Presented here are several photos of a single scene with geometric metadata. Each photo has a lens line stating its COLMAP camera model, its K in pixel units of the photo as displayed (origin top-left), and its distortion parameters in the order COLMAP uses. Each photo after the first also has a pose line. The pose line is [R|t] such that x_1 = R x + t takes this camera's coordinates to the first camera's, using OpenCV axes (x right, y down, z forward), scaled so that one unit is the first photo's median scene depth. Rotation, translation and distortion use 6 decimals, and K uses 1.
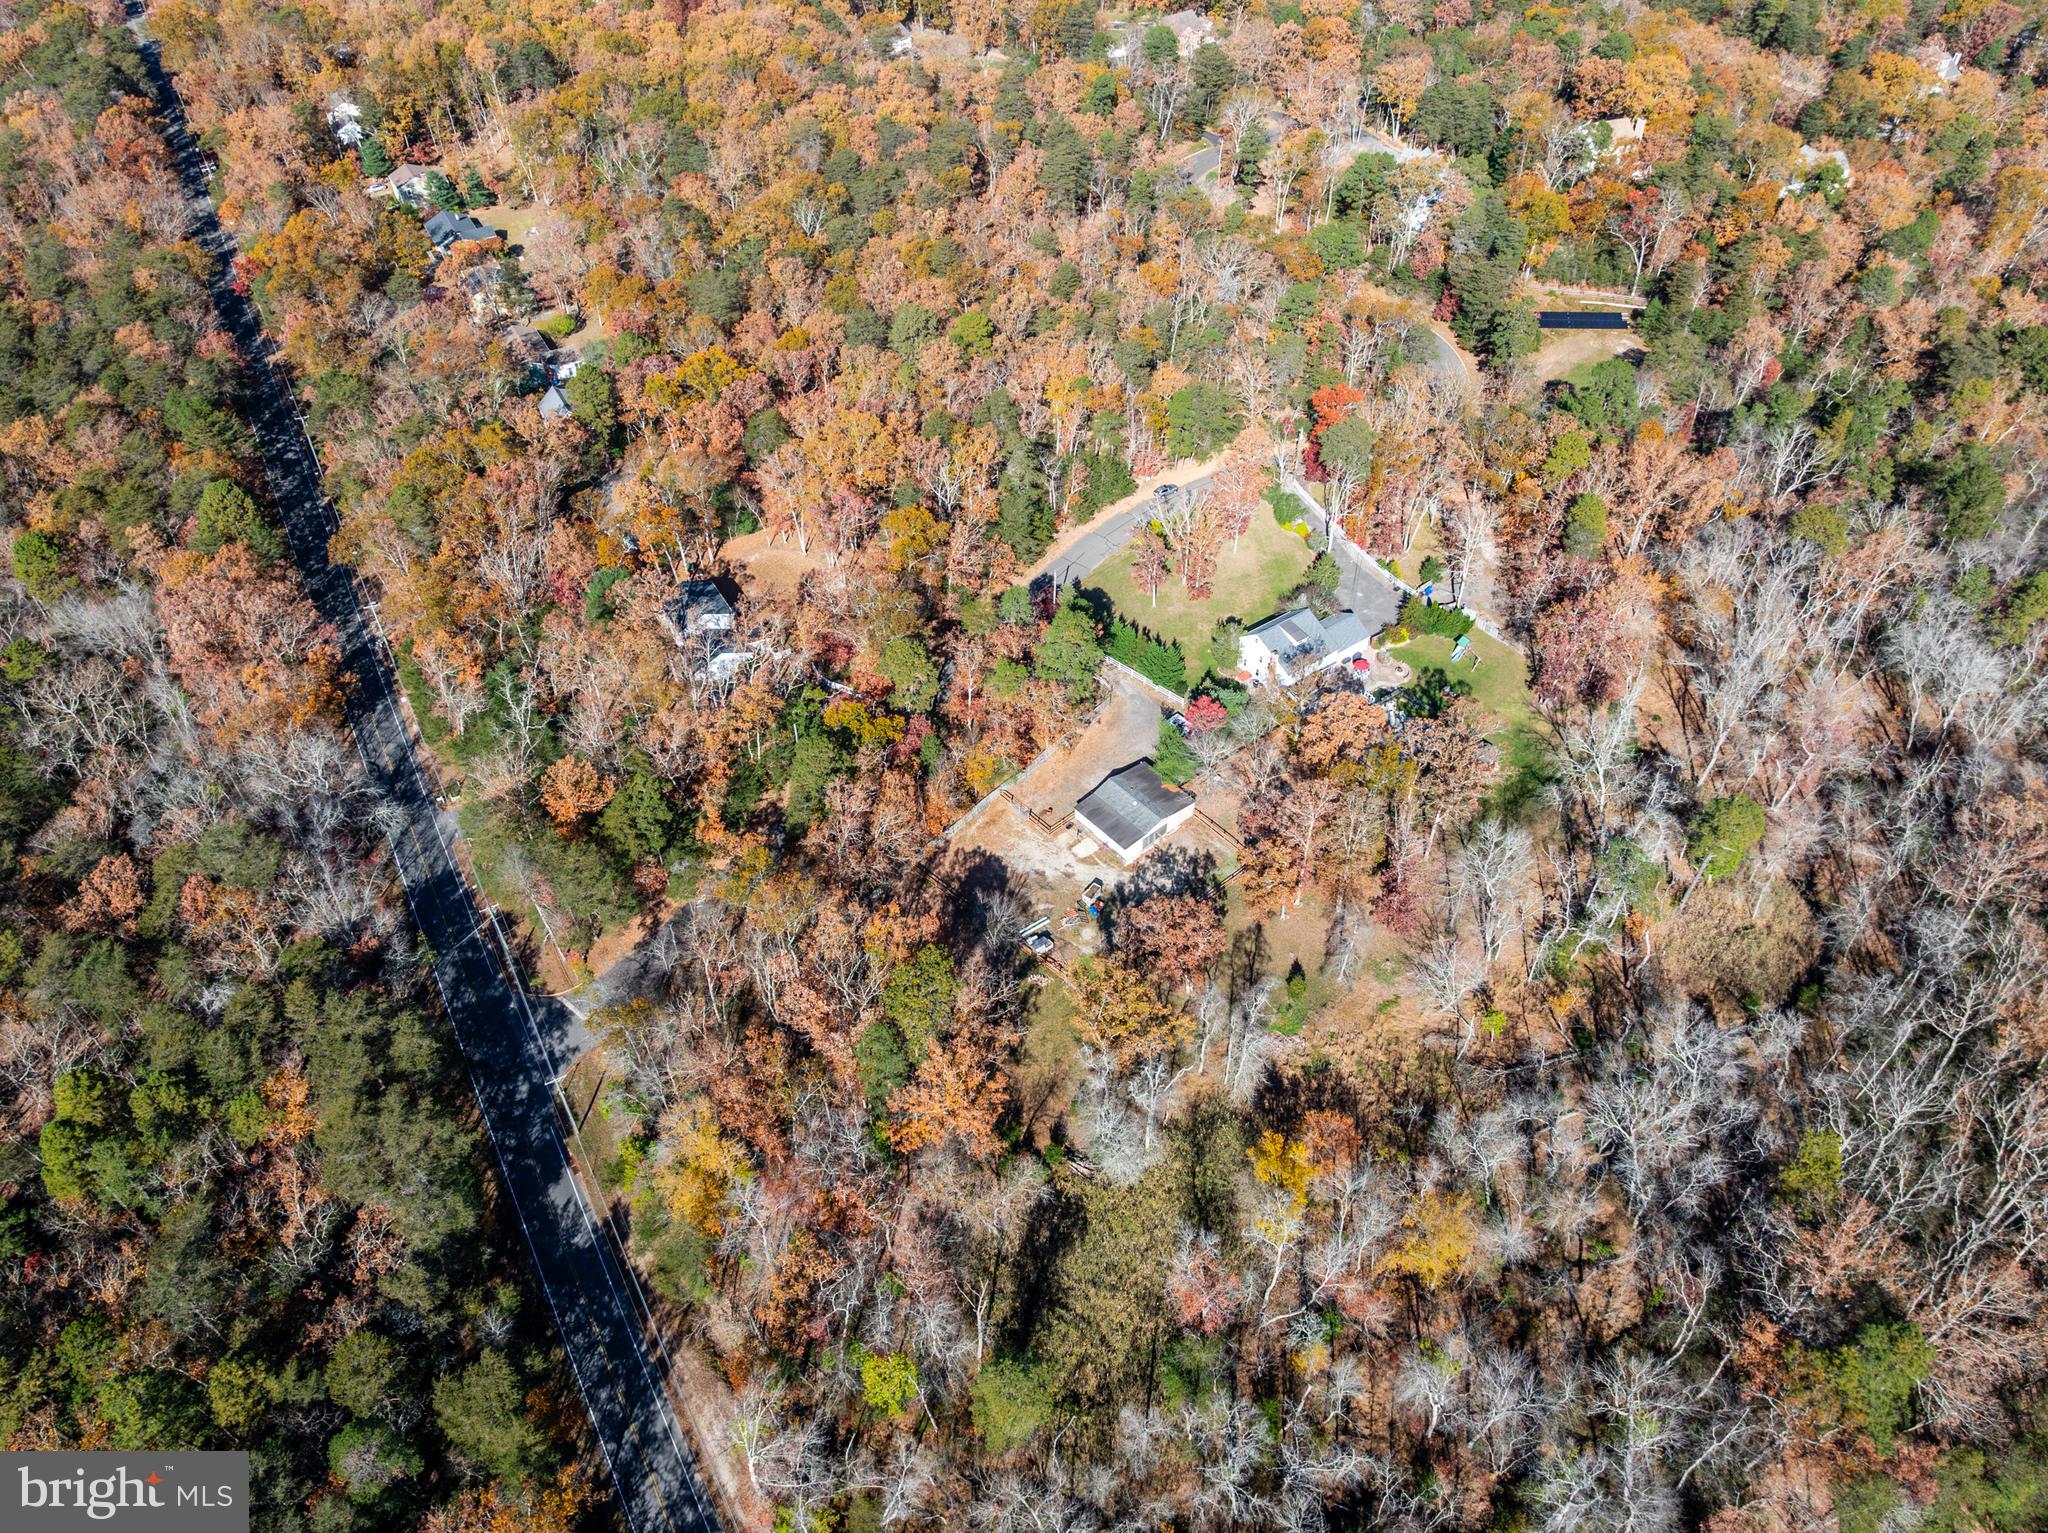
lens RADIAL K [[1423.2, 0, 1023.4], [0, 1423.2, 773.6], [0, 0, 1]] dist [-0.032771, -0.009035]
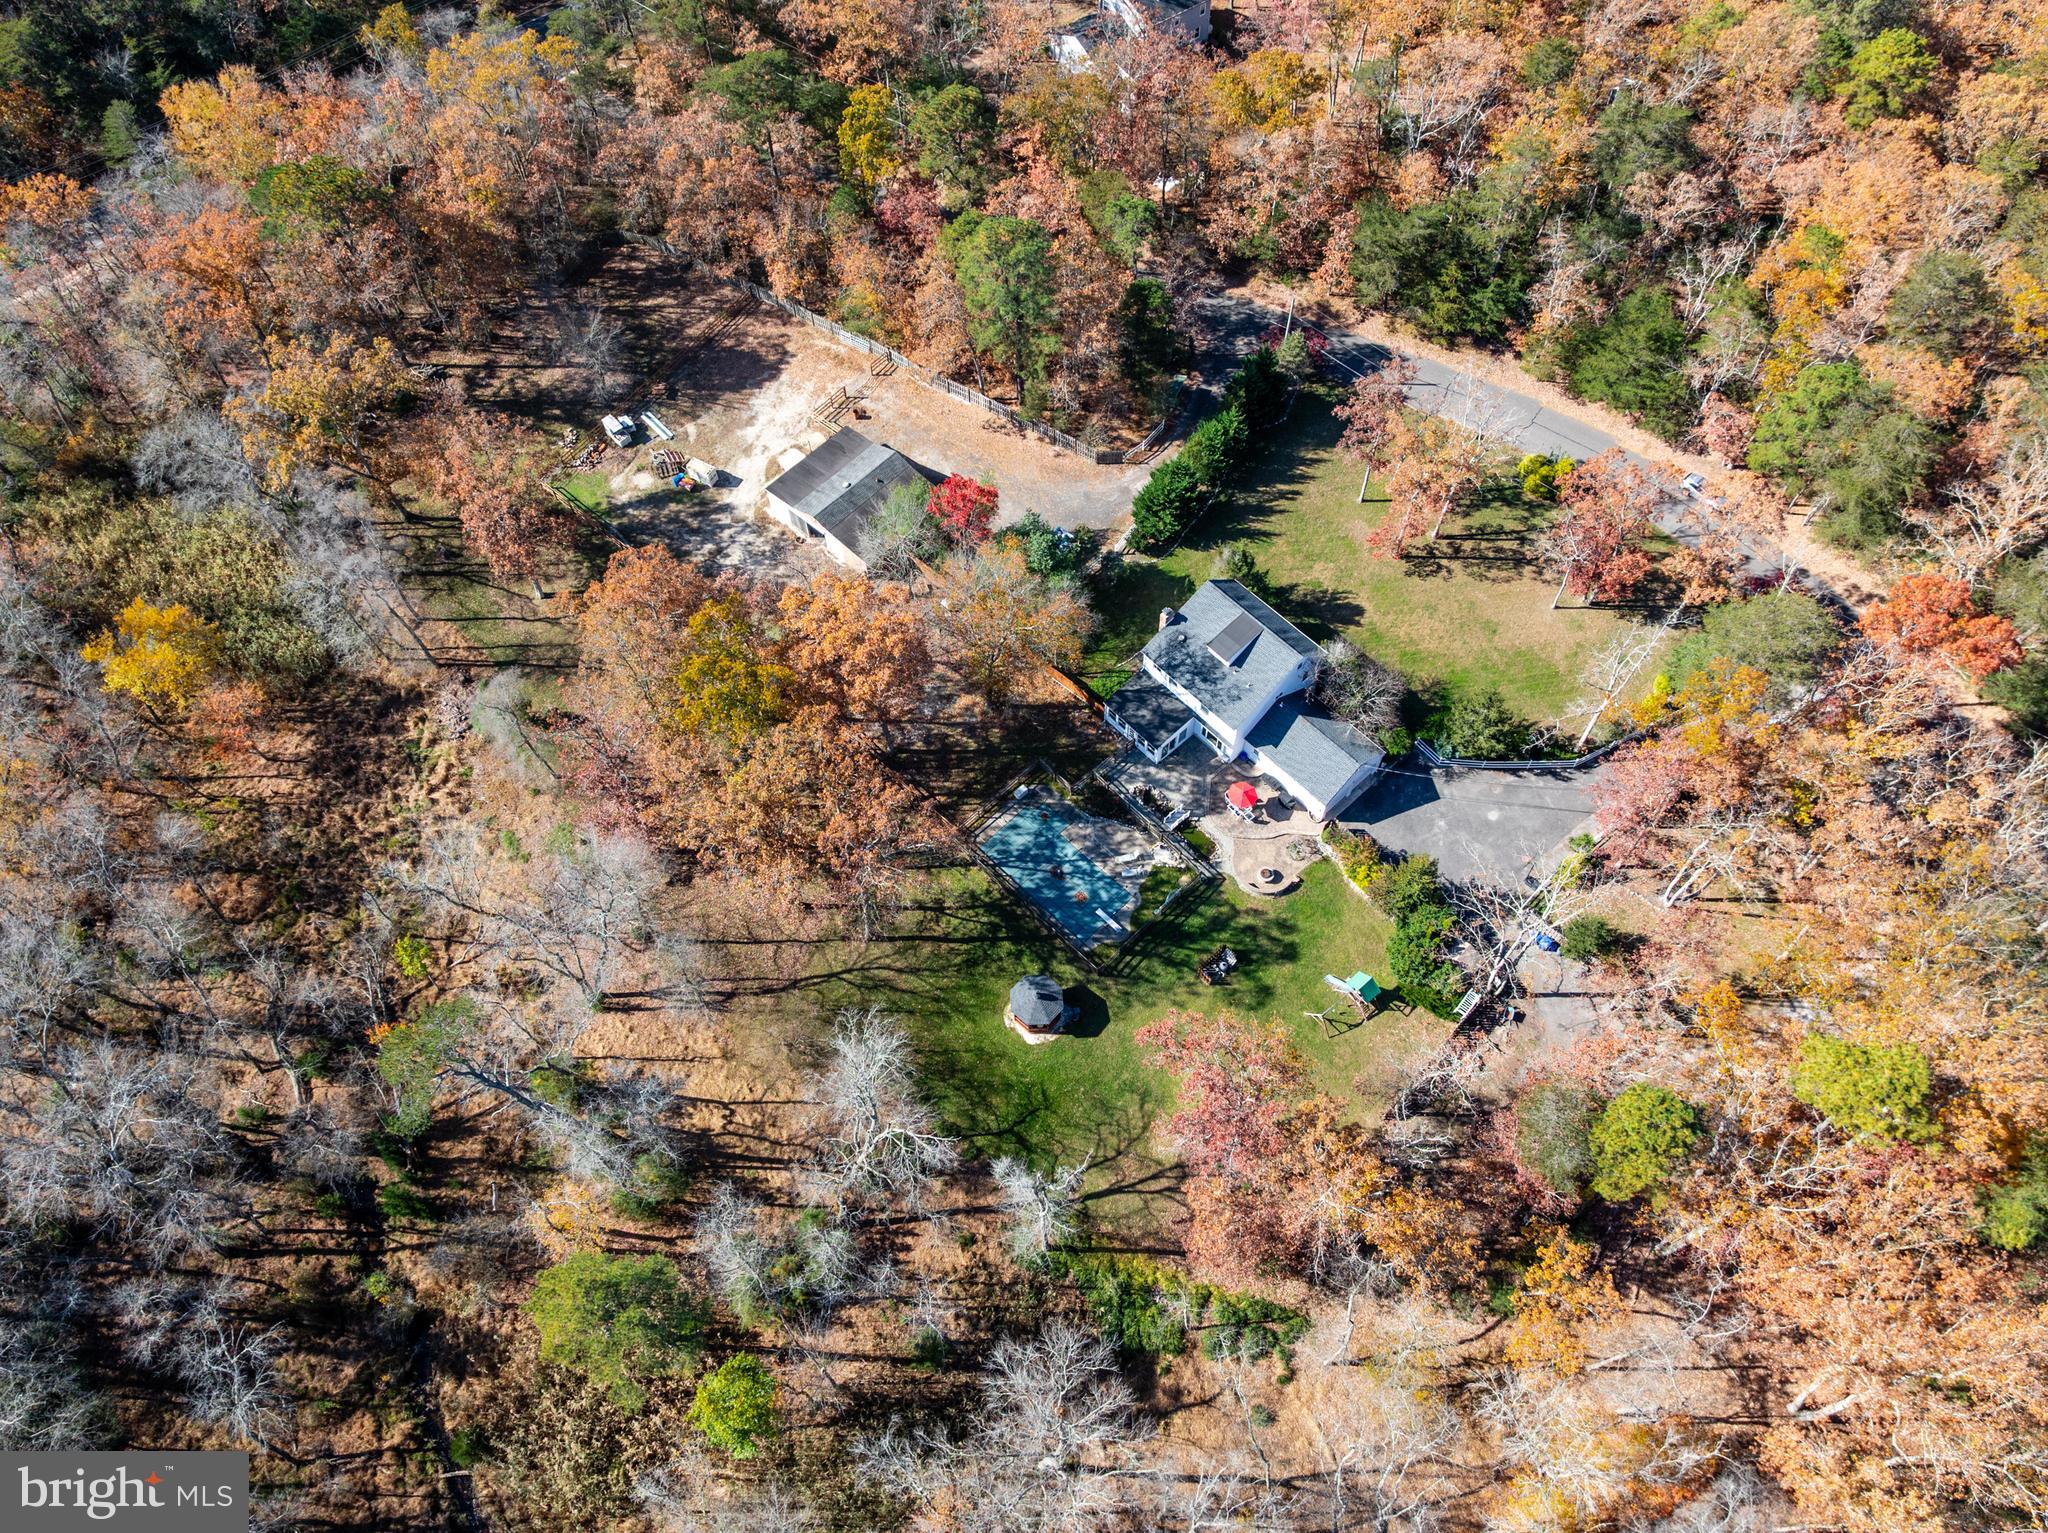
lens RADIAL K [[1423.2, 0, 1021.4], [0, 1423.2, 771.6], [0, 0, 1]] dist [-0.032771, -0.009035]
pose [[0.128522, 0.862744, -0.489035, 0.514153], [-0.698159, 0.428932, 0.573229, -0.348788], [0.704312, 0.267752, 0.657459, 0.645831]]
